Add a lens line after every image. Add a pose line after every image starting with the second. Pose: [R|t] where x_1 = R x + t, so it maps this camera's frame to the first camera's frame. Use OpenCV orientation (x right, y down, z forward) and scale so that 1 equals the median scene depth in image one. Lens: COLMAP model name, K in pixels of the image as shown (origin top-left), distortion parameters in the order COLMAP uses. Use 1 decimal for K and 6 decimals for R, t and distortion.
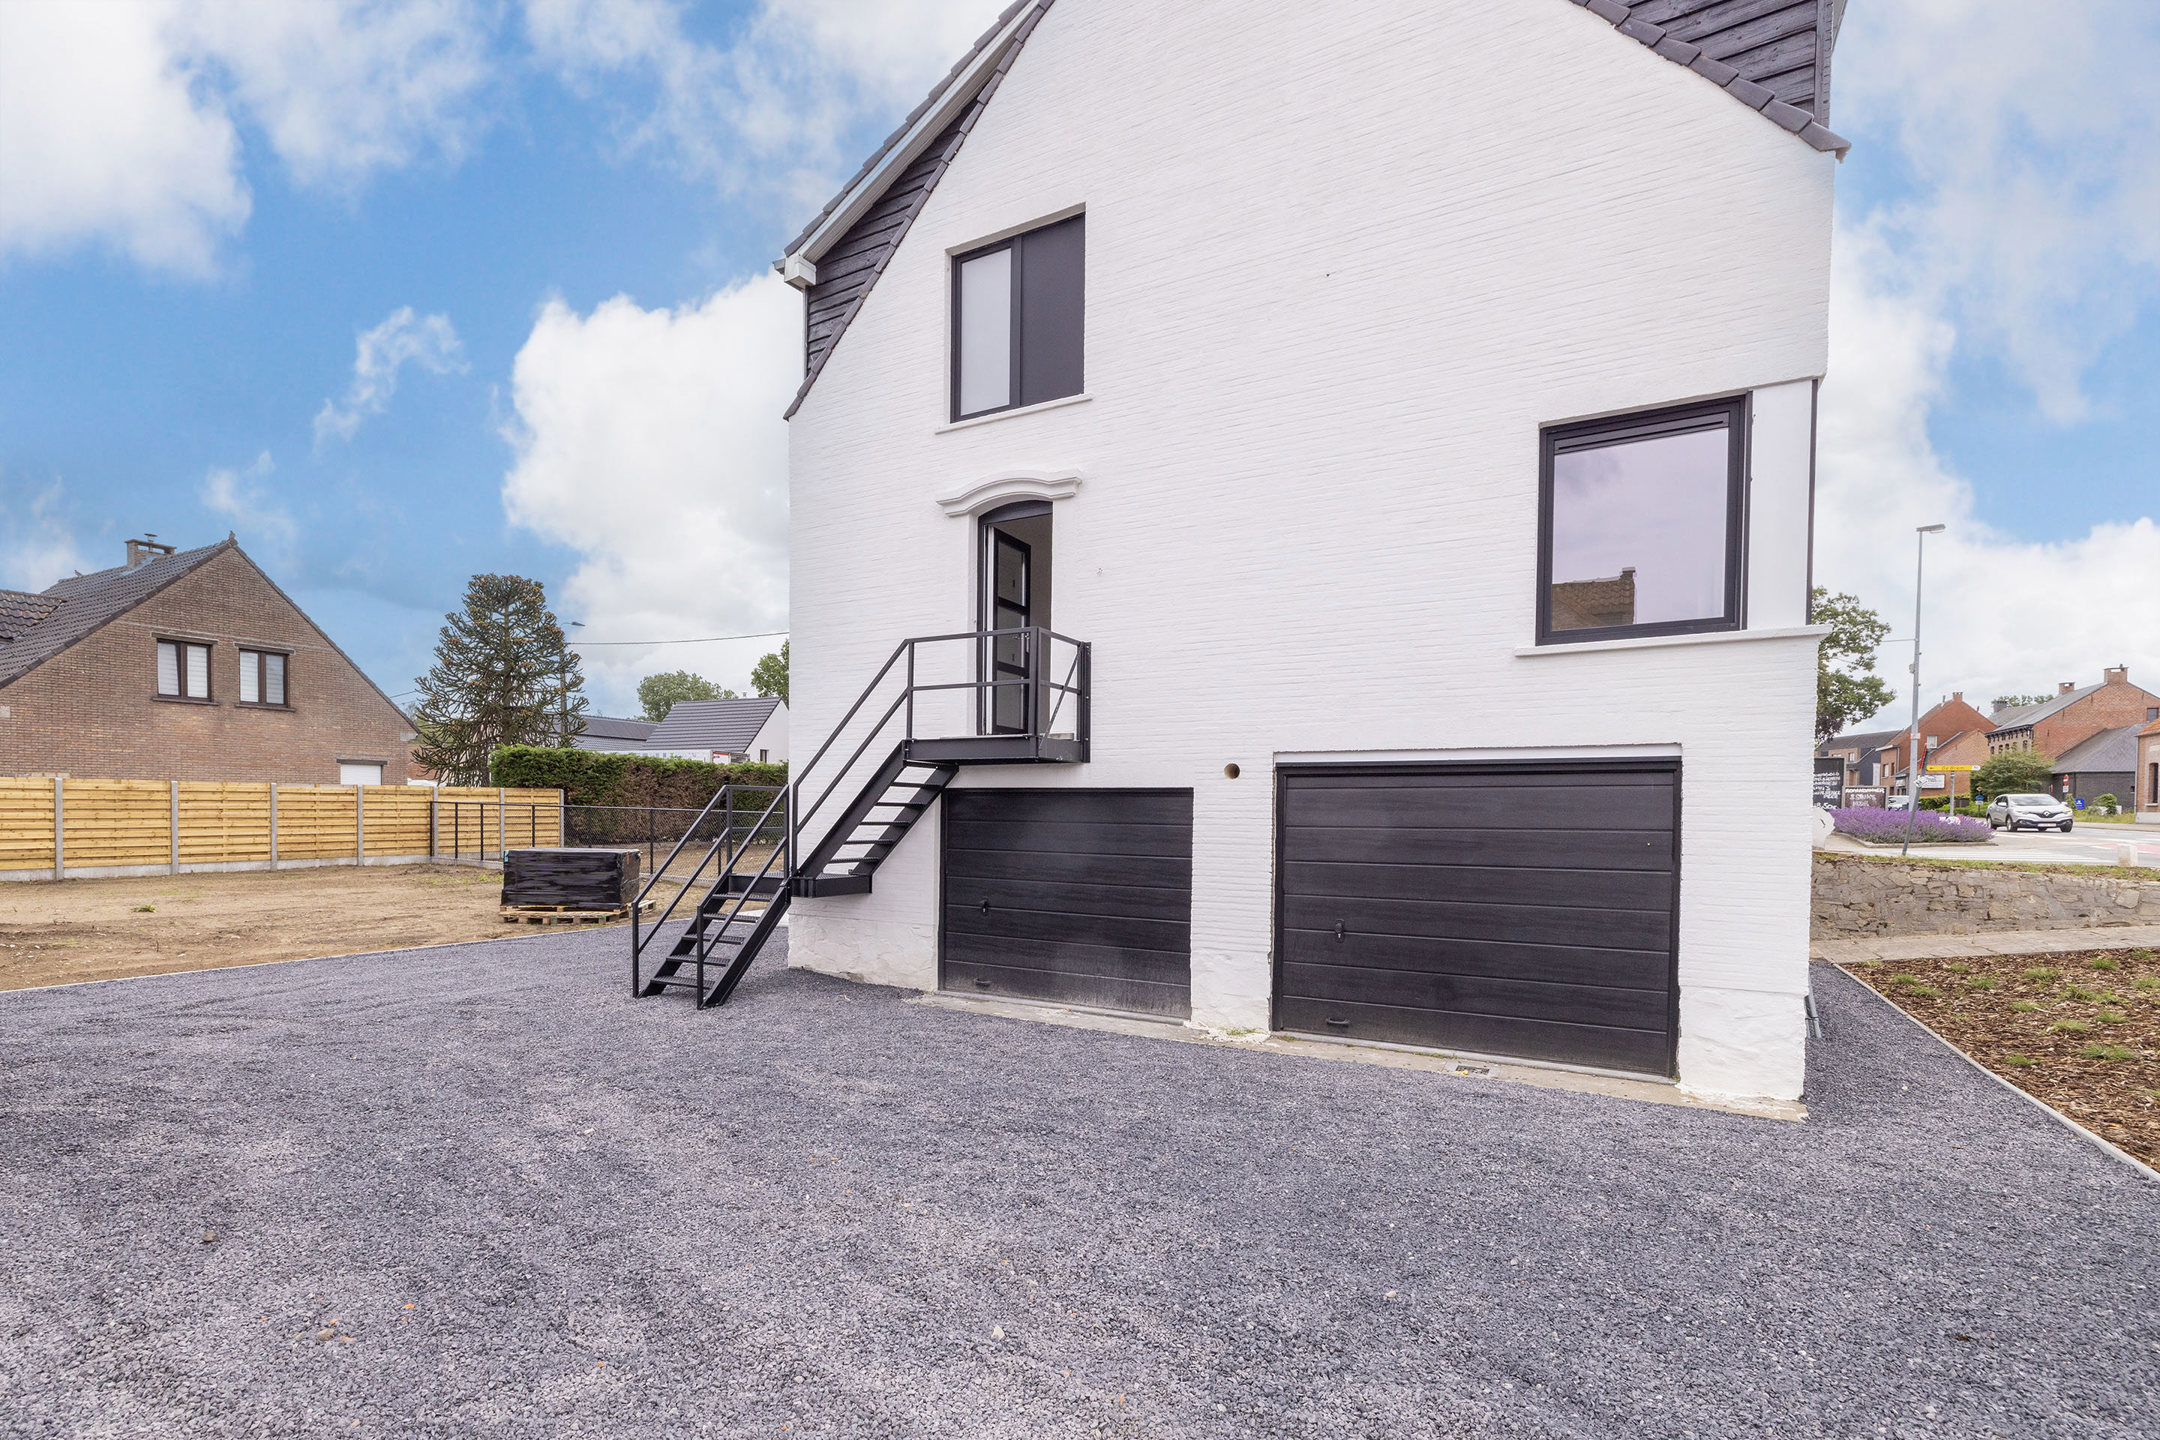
lens RADIAL K [[996.9, 0, 1009.1], [0, 996.9, 826.3], [0, 0, 1]] dist [0.001464, 0.000633]
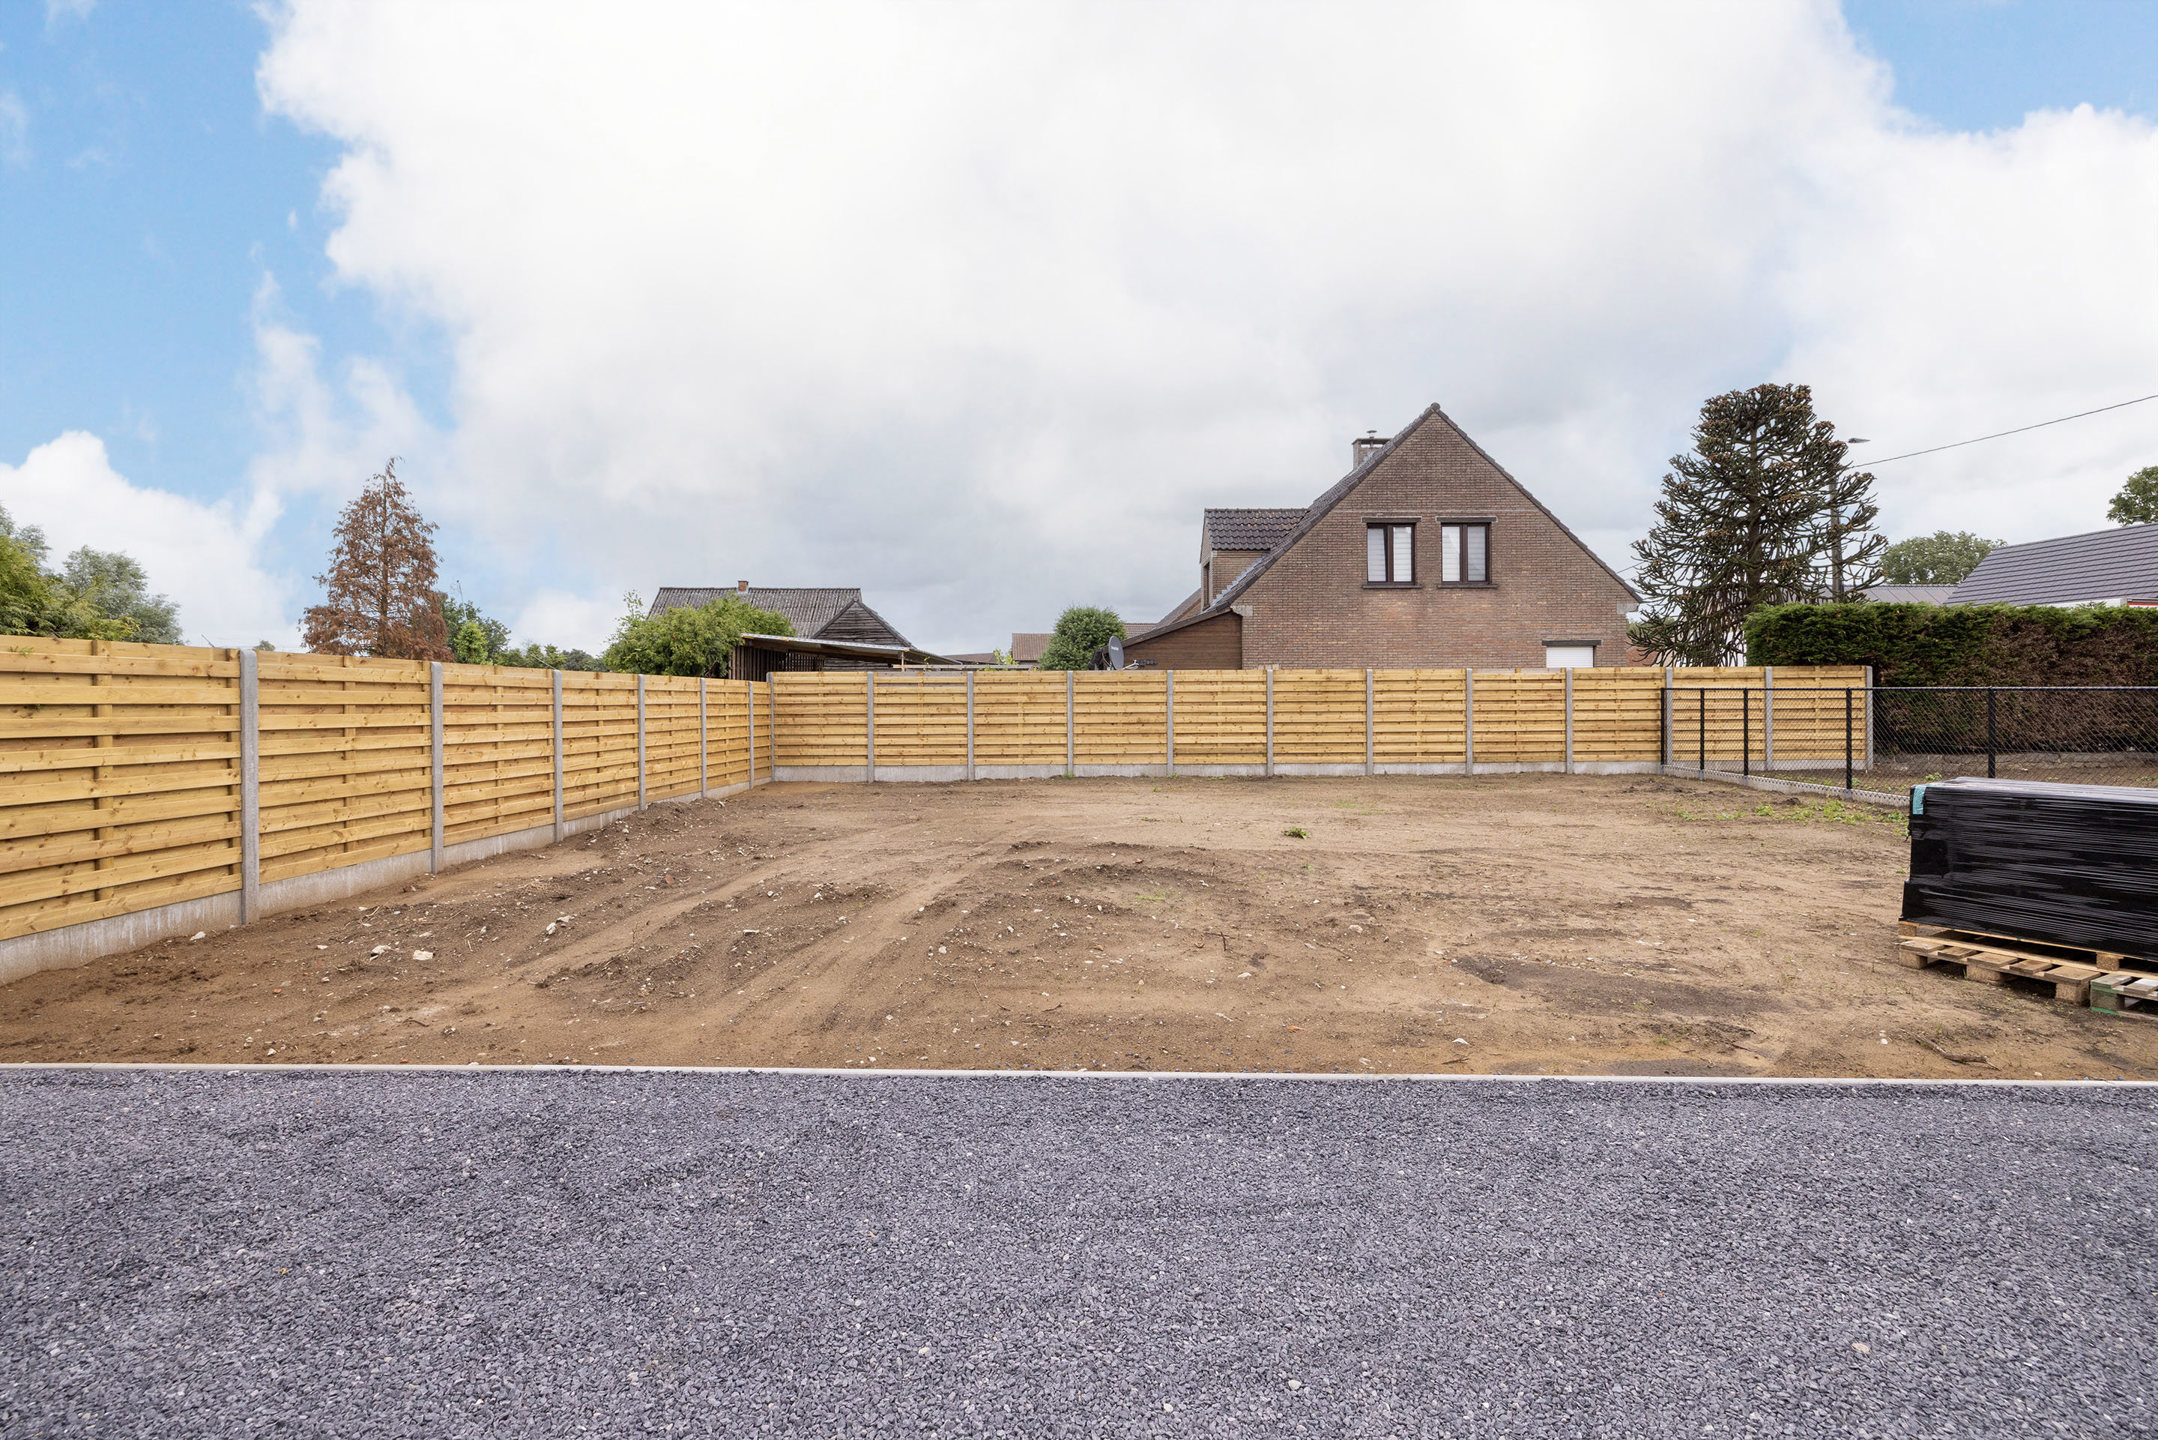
lens RADIAL K [[903.9, 0, 1081.0], [0, 903.9, 708.5], [0, 0, 1]] dist [-0.000931, -0.000101]
pose [[0.481019, -0.005464, -0.876693, -0.218826], [-0.006609, 0.999930, -0.009858, -0.001052], [0.876685, 0.010536, 0.480949, 0.331941]]
